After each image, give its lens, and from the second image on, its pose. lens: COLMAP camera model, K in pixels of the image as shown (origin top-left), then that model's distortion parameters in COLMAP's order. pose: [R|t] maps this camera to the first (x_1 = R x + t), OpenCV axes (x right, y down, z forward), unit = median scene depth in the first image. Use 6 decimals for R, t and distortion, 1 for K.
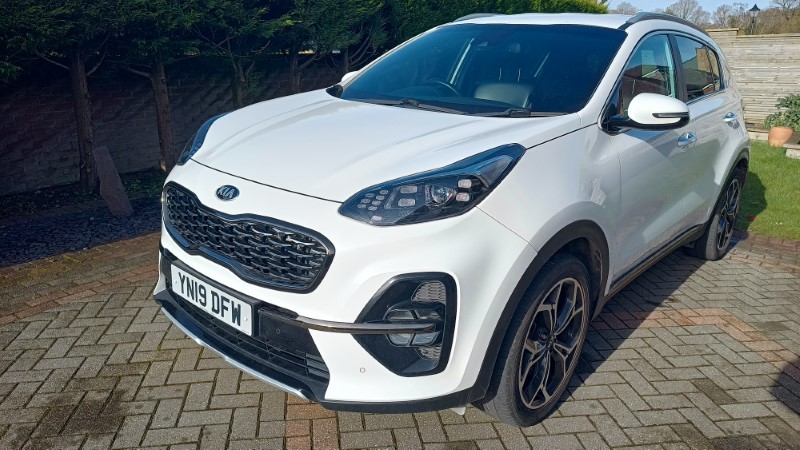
lens RADIAL K [[580.7, 0, 400.0], [0, 580.7, 225.0], [0, 0, 1]] dist [0.007182, -0.004503]
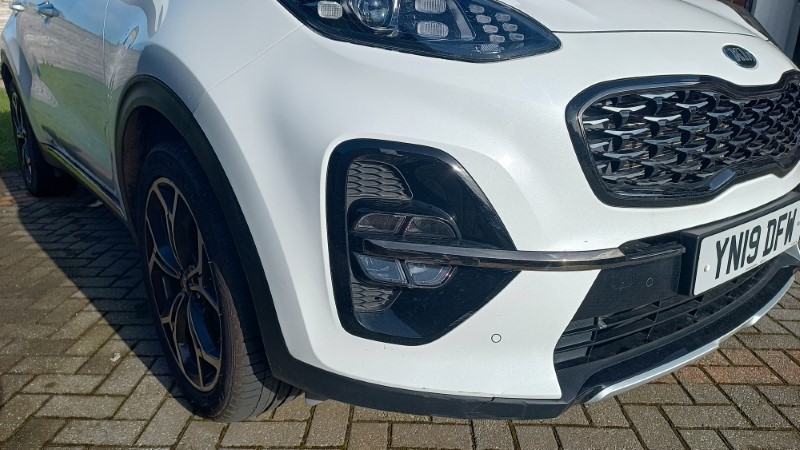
lens RADIAL K [[580.7, 0, 400.0], [0, 580.7, 225.0], [0, 0, 1]] dist [0.007182, -0.004503]
pose [[0.207721, -0.334757, 0.919125, -0.791607], [0.292571, 0.917868, 0.268179, -0.127005], [-0.933410, 0.213203, 0.288601, 0.985559]]
